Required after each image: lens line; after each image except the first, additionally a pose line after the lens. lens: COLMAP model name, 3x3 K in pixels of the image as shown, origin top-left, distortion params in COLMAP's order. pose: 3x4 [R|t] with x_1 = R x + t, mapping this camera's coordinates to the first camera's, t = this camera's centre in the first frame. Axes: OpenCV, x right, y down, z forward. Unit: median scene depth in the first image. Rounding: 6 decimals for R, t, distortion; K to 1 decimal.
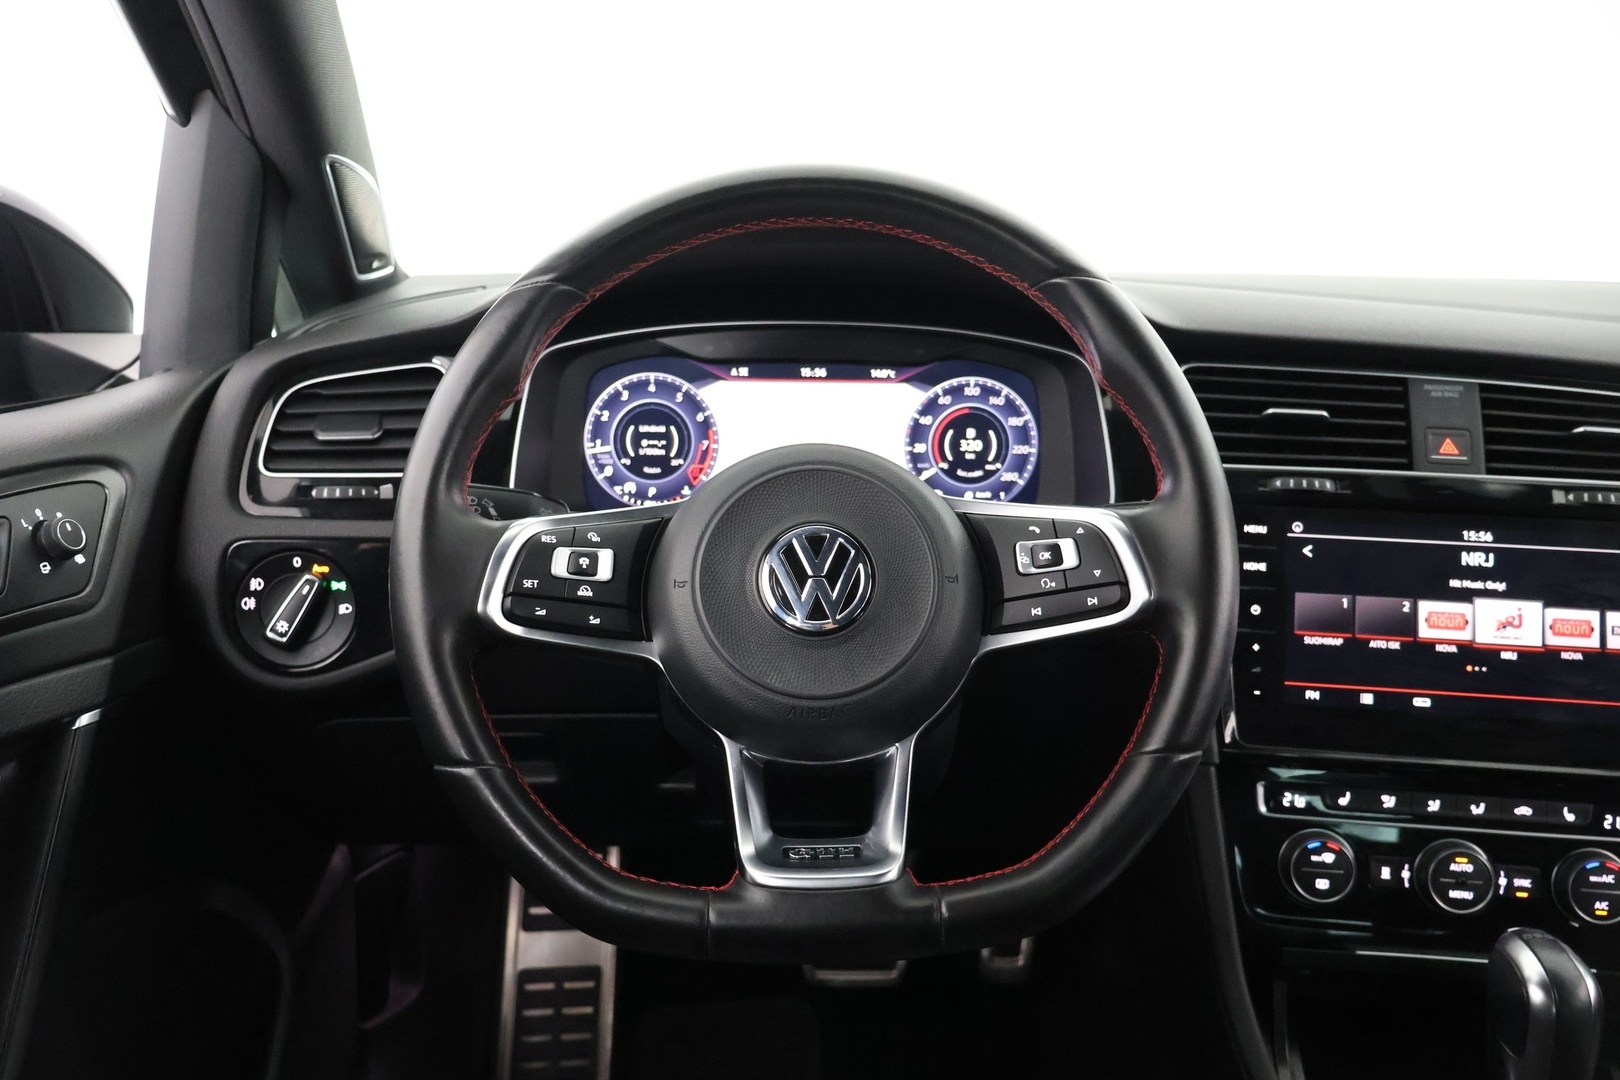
lens RADIAL K [[1352.8, 0, 810.9], [0, 1352.8, 535.0], [0, 0, 1]] dist [-0.011334, 0.005016]
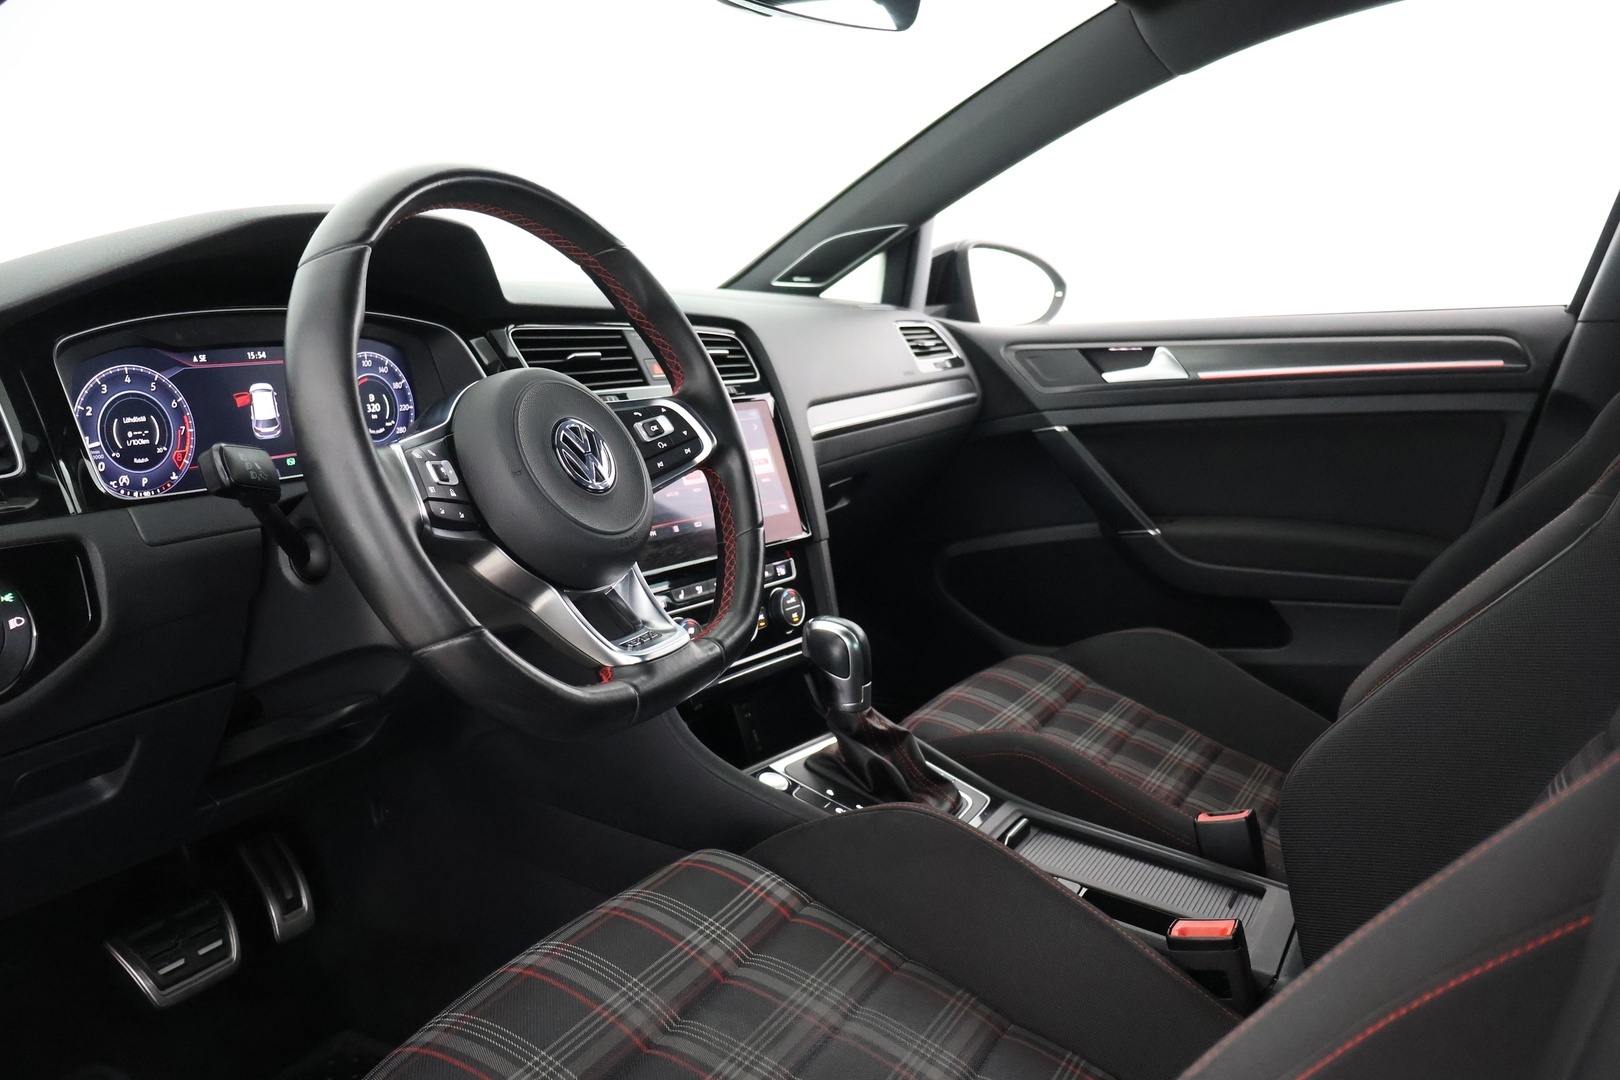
lens RADIAL K [[1352.8, 0, 810.9], [0, 1352.8, 535.0], [0, 0, 1]] dist [-0.011334, 0.005016]
pose [[0.470678, -0.170551, 0.865664, -0.865540], [0.221477, 0.972564, 0.071191, 0.051330], [-0.854055, 0.158216, 0.495537, 0.093502]]
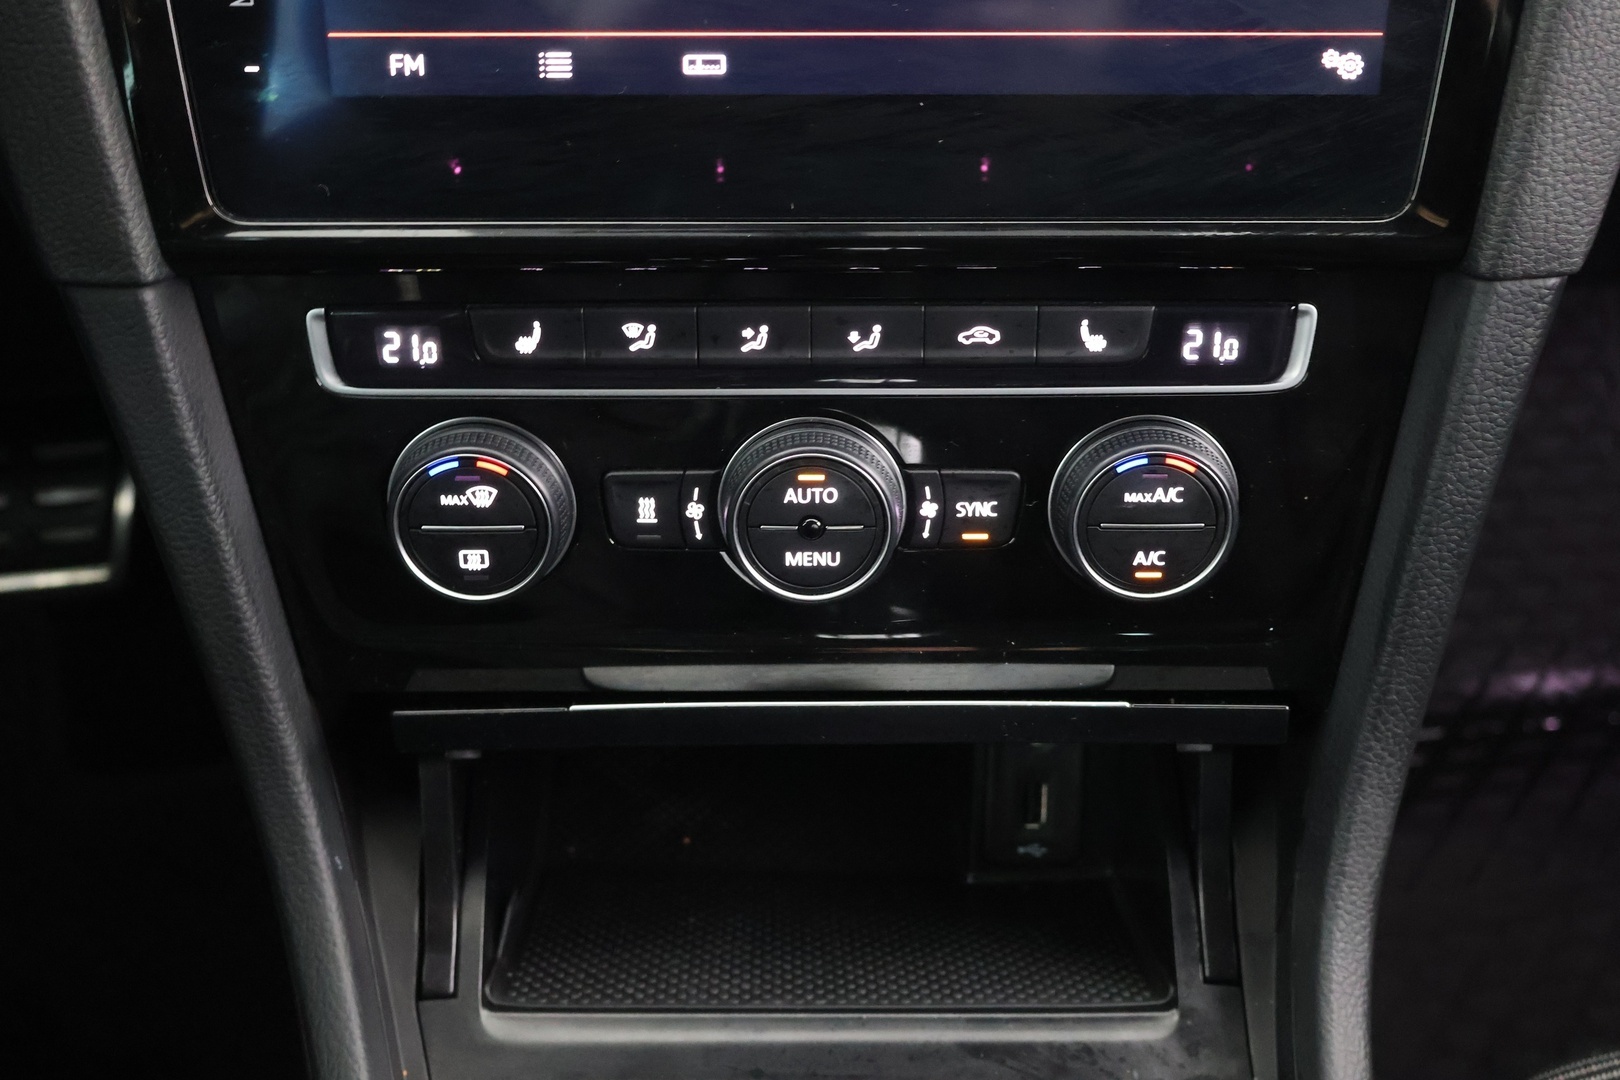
lens RADIAL K [[1799.7, 0, 810.0], [0, 1799.7, 540.0], [0, 0, 1]] dist [0.002534, -0.008288]
pose [[0.991516, -0.100745, 0.082138, 0.425332], [0.054612, 0.896293, 0.440086, 0.028631], [-0.117956, -0.431867, 0.894191, 0.514954]]
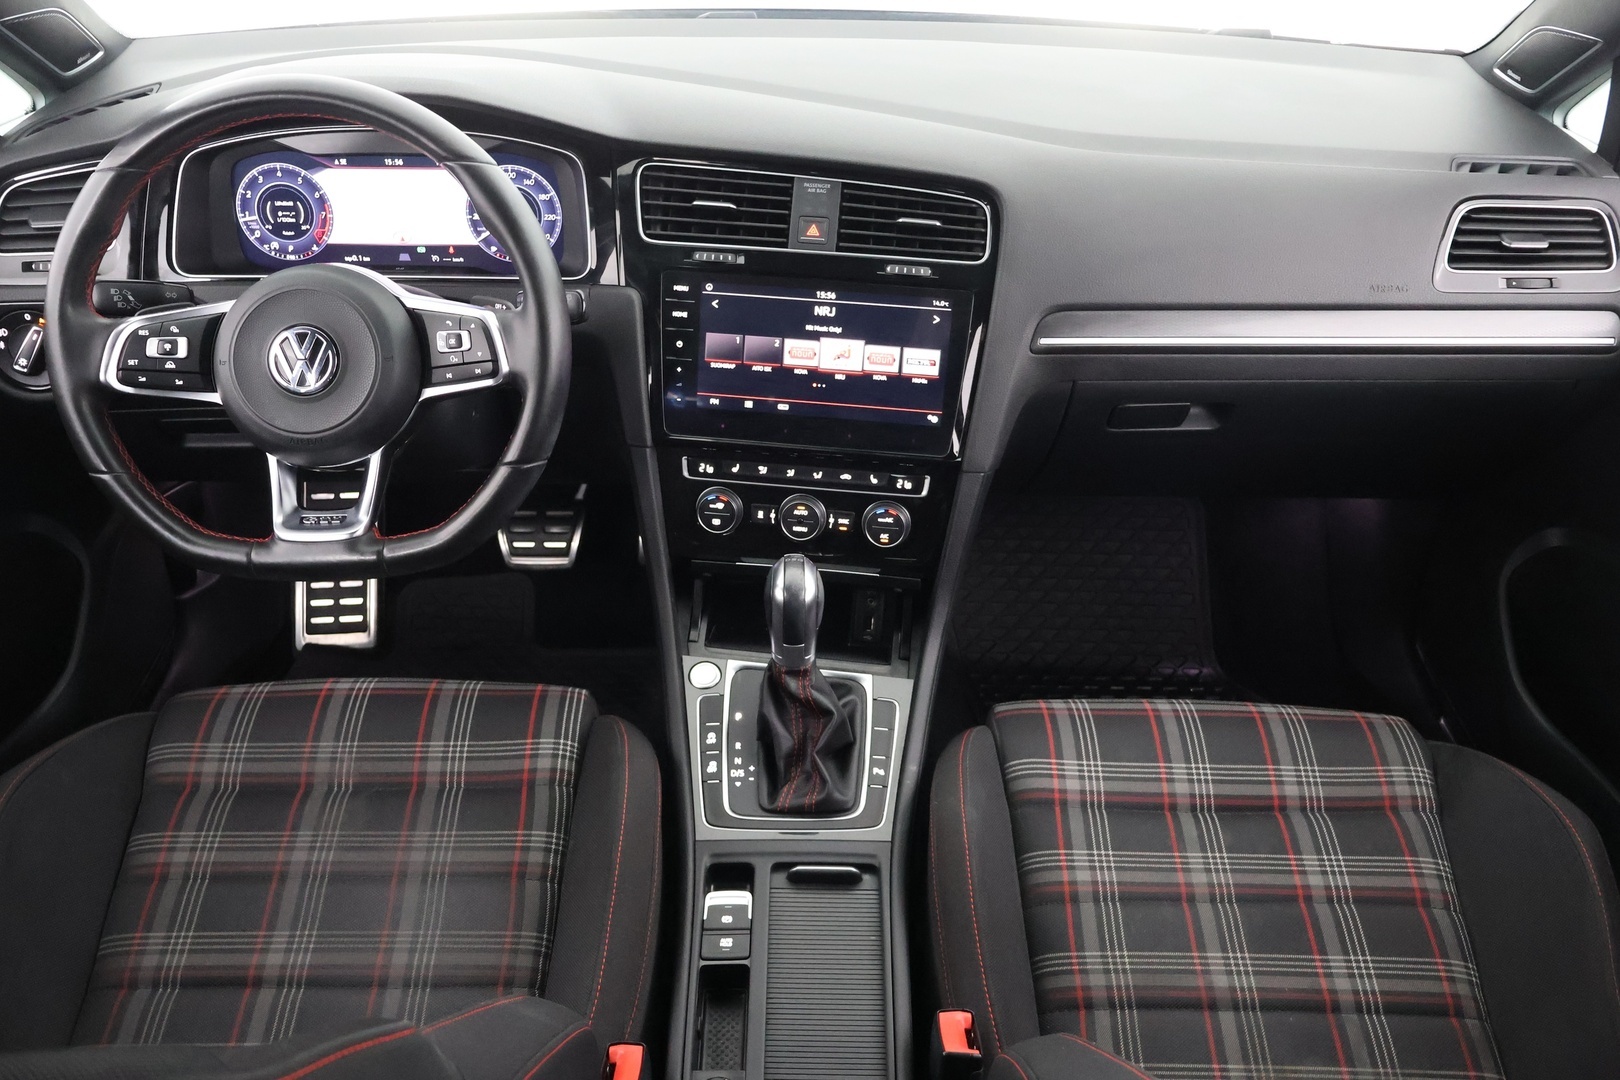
lens RADIAL K [[1352.8, 0, 810.9], [0, 1352.8, 535.0], [0, 0, 1]] dist [-0.011334, 0.005016]
pose [[0.999993, -0.002112, -0.003016, 0.484250], [0.002969, 0.947025, 0.321145, -0.225796], [0.002178, -0.321152, 0.947025, -0.479936]]
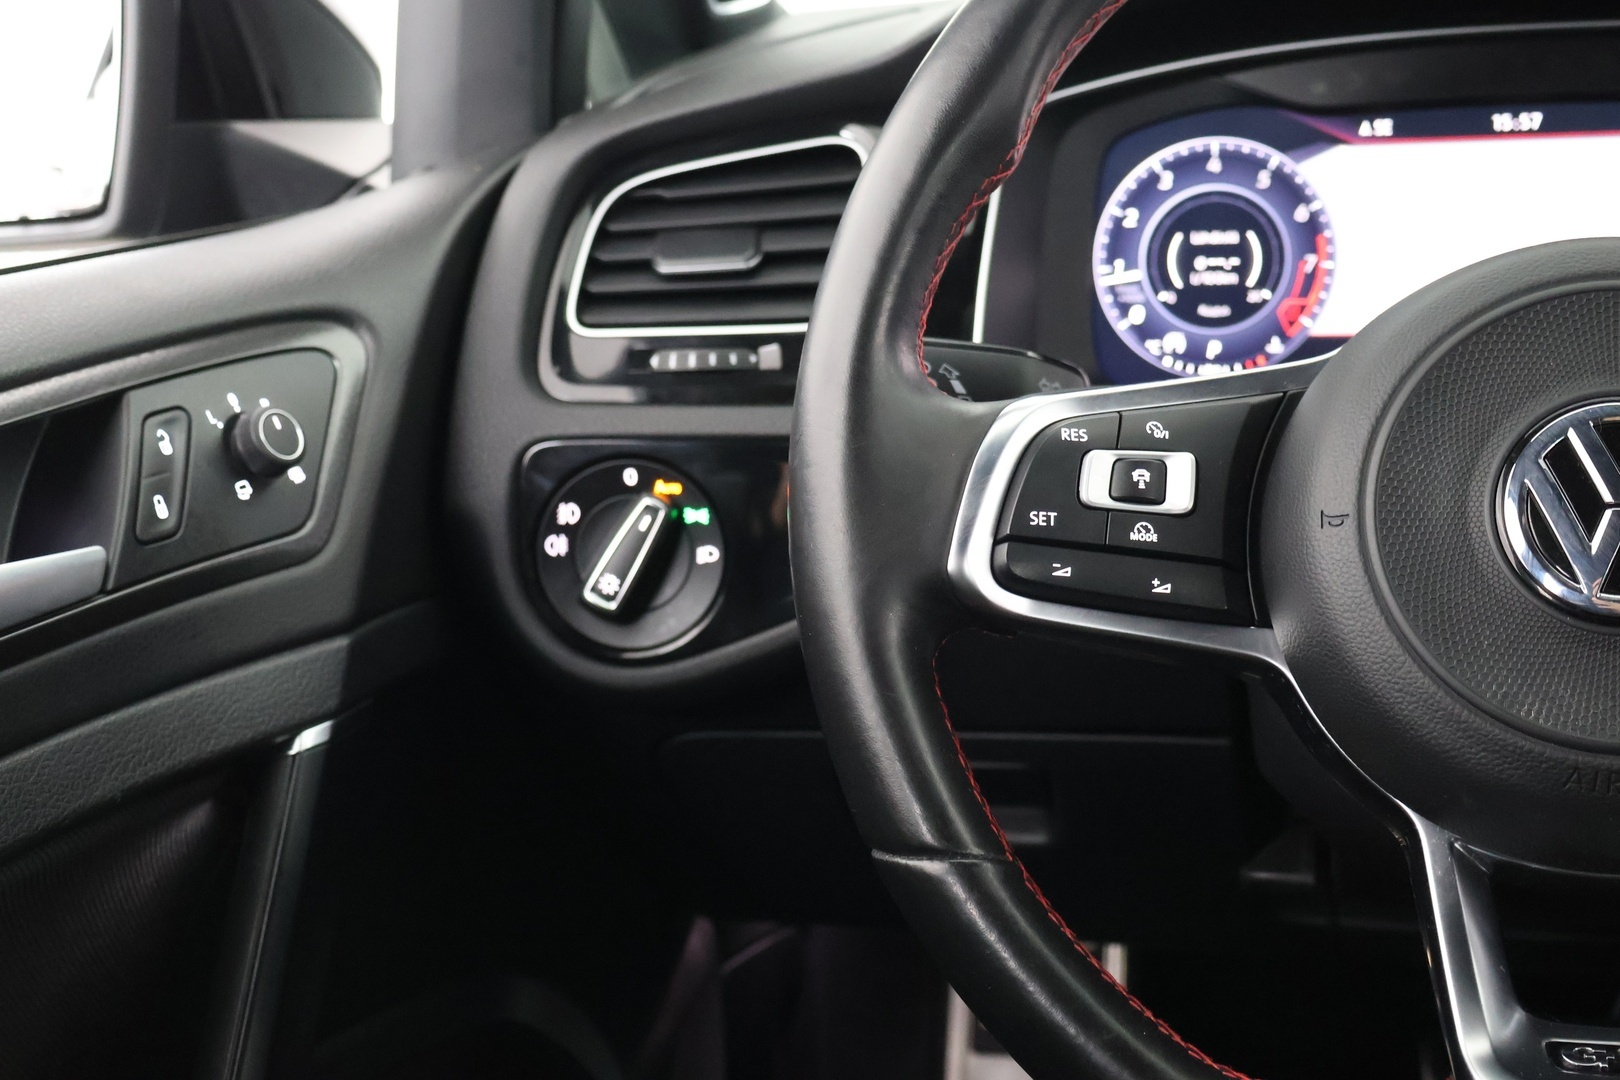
lens RADIAL K [[1942.8, 0, 810.0], [0, 1942.8, 540.0], [0, 0, 1]] dist [-0.012606, 0.041779]
pose [[0.963856, 0.004022, -0.266394, -0.071572], [0.011619, 0.998300, 0.057113, -0.000453], [0.266171, -0.058144, 0.962171, 0.184183]]
